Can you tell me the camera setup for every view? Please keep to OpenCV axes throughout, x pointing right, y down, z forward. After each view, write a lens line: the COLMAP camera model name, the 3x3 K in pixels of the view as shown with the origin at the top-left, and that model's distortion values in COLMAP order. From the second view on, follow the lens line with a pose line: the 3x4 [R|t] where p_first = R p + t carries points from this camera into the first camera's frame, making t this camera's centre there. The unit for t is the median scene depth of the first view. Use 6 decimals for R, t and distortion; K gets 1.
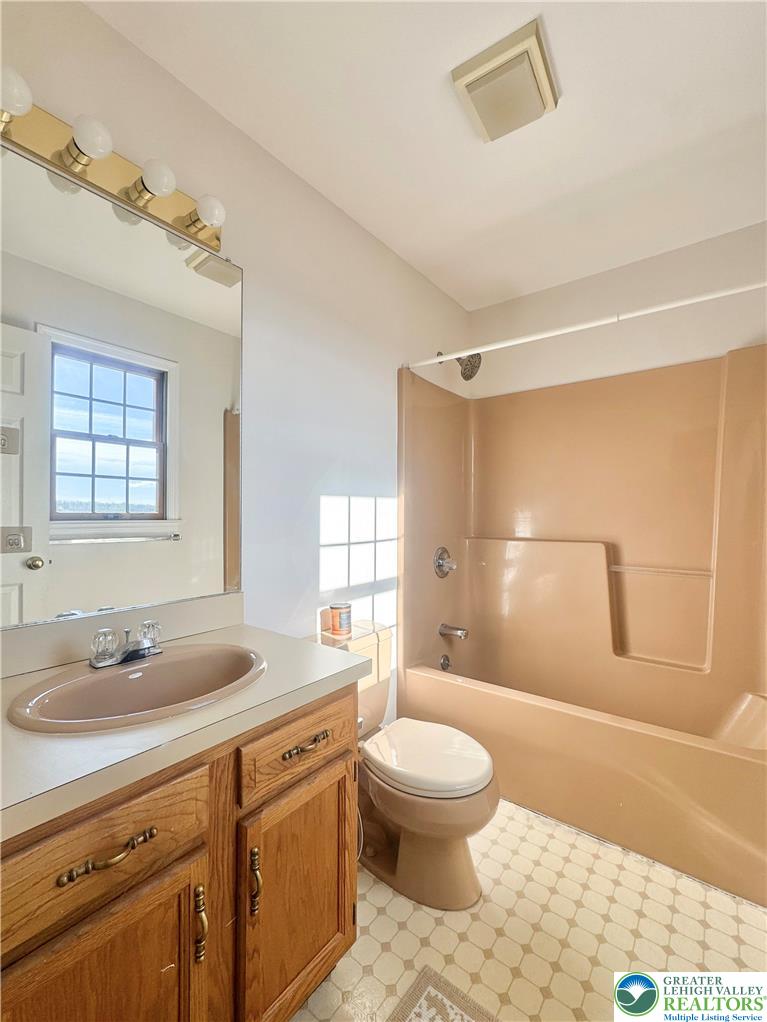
lens RADIAL K [[435.3, 0, 383.5], [0, 435.3, 511.0], [0, 0, 1]] dist [0.000041, 0.000806]
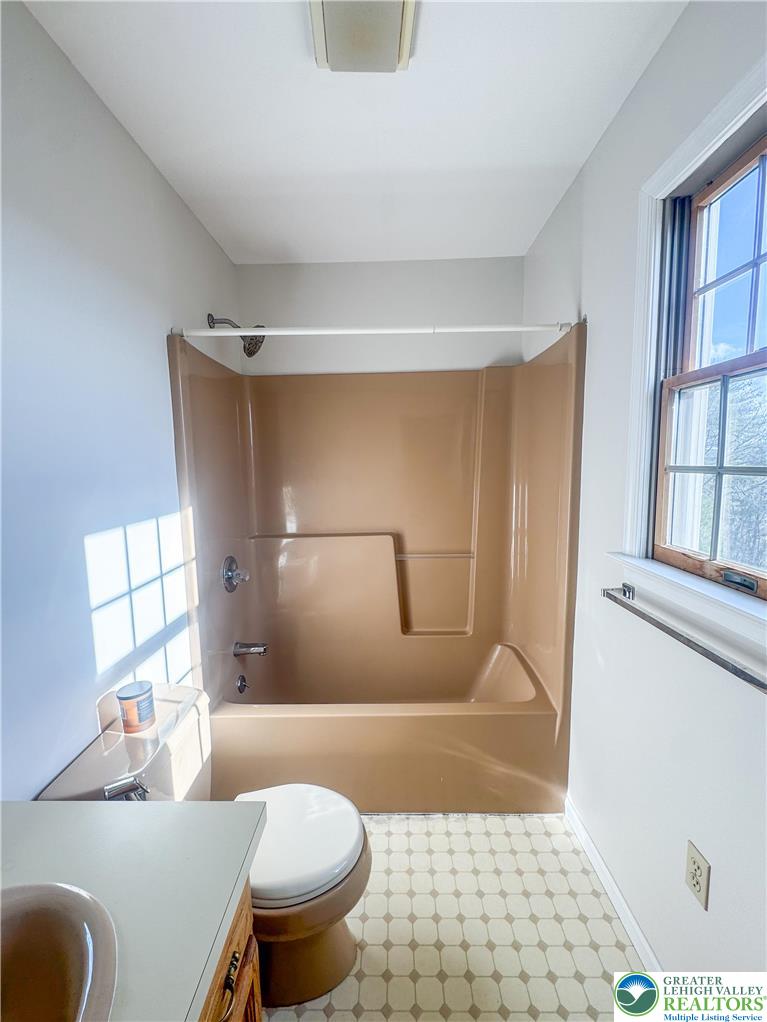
lens RADIAL K [[435.3, 0, 383.5], [0, 435.3, 511.0], [0, 0, 1]] dist [0.000041, 0.000806]
pose [[0.804709, -0.086268, 0.587369, -0.142625], [0.020439, 0.992825, 0.117816, -0.122072], [-0.593318, -0.082803, 0.800698, 0.189023]]
